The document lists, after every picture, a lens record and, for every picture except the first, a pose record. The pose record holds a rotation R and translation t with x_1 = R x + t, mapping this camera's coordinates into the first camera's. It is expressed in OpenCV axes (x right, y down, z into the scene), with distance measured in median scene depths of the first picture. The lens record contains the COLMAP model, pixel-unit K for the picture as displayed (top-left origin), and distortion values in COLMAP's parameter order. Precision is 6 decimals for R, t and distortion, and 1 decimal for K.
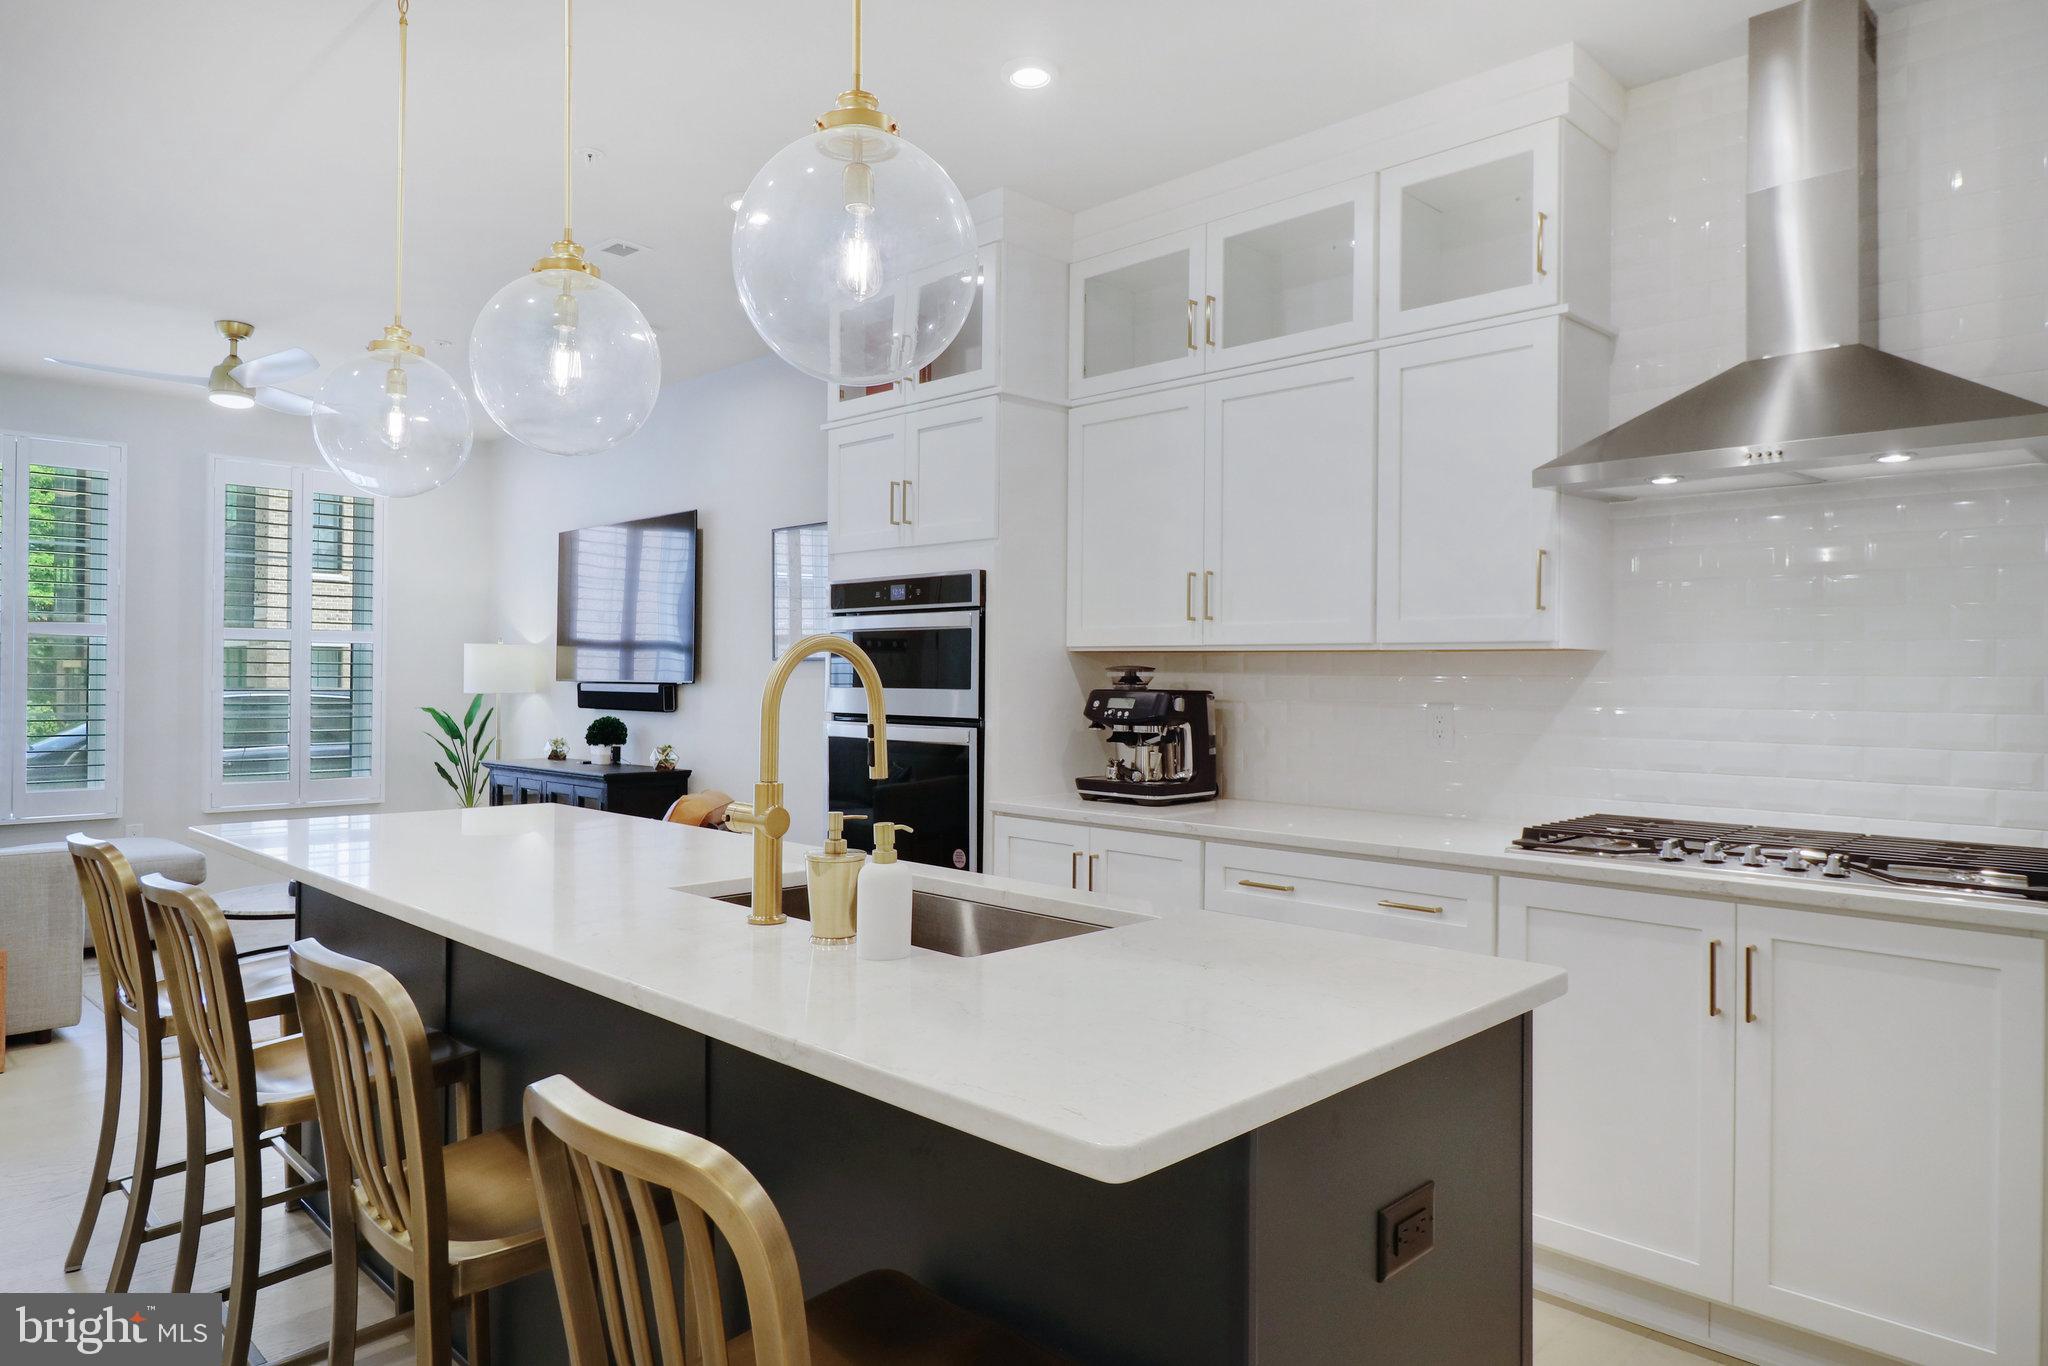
lens RADIAL K [[1212.2, 0, 1008.2], [0, 1212.2, 677.9], [0, 0, 1]] dist [-0.005455, 0.001675]
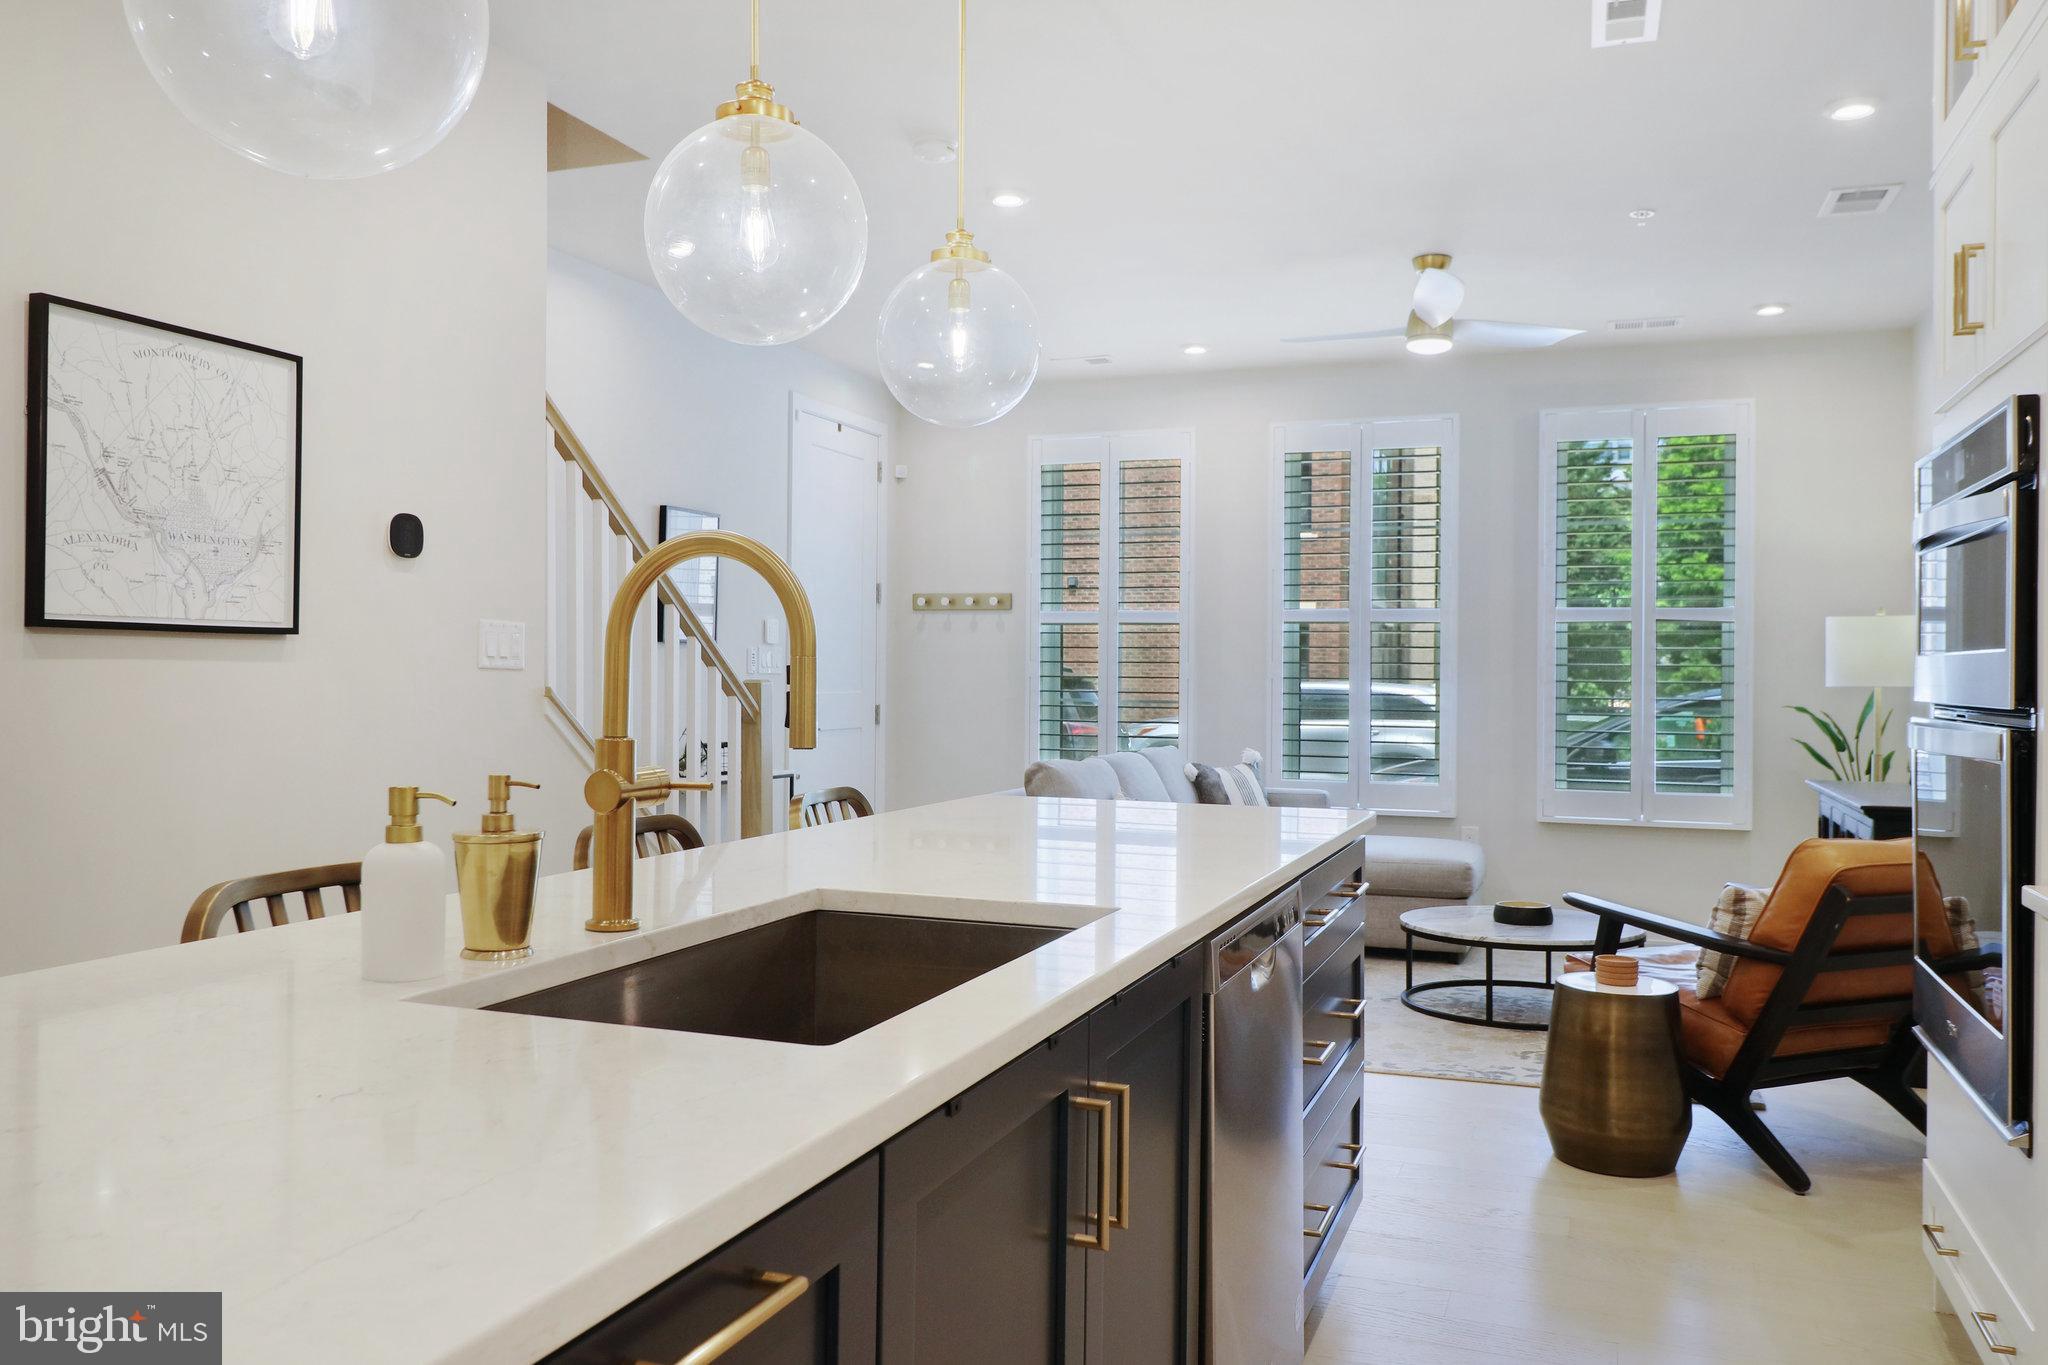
lens RADIAL K [[1681.0, 0, 1019.7], [0, 1681.0, 687.7], [0, 0, 1]] dist [0.005975, 0.000382]
pose [[0.408617, 0.000720, -0.912705, 0.589959], [-0.002255, 0.999997, -0.000220, 0.031860], [0.912703, 0.002148, 0.408618, 0.350441]]
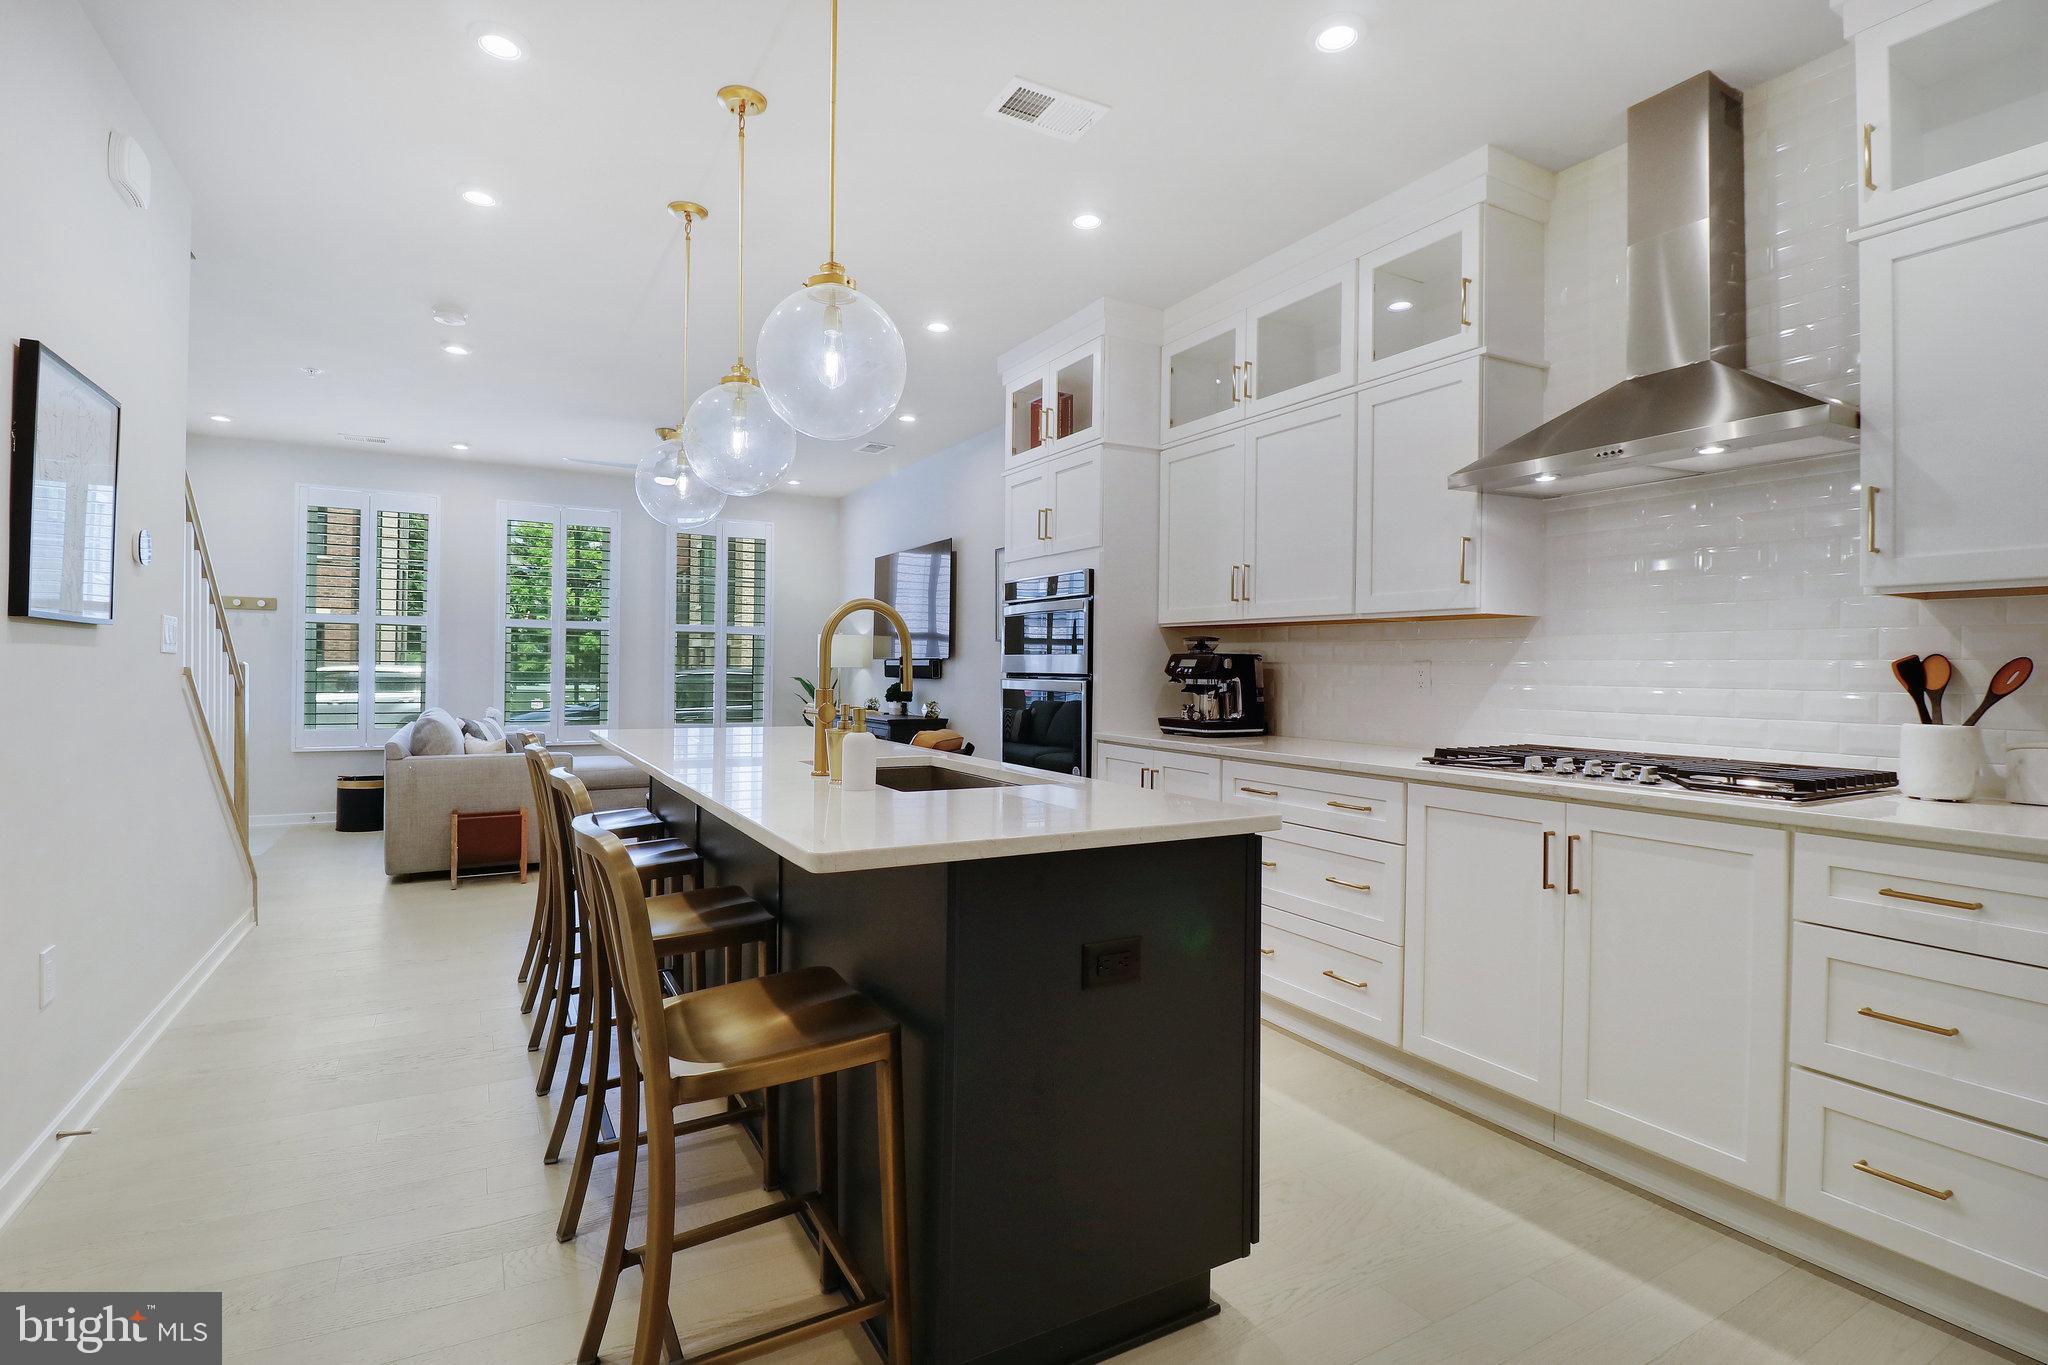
lens RADIAL K [[926.9, 0, 1023.3], [0, 926.9, 672.3], [0, 0, 1]] dist [-0.014587, -0.000799]
pose [[0.964283, 0.004253, -0.264840, 0.190194], [-0.003902, 0.999991, 0.001850, 0.029984], [0.264846, -0.000750, 0.964291, -0.061887]]
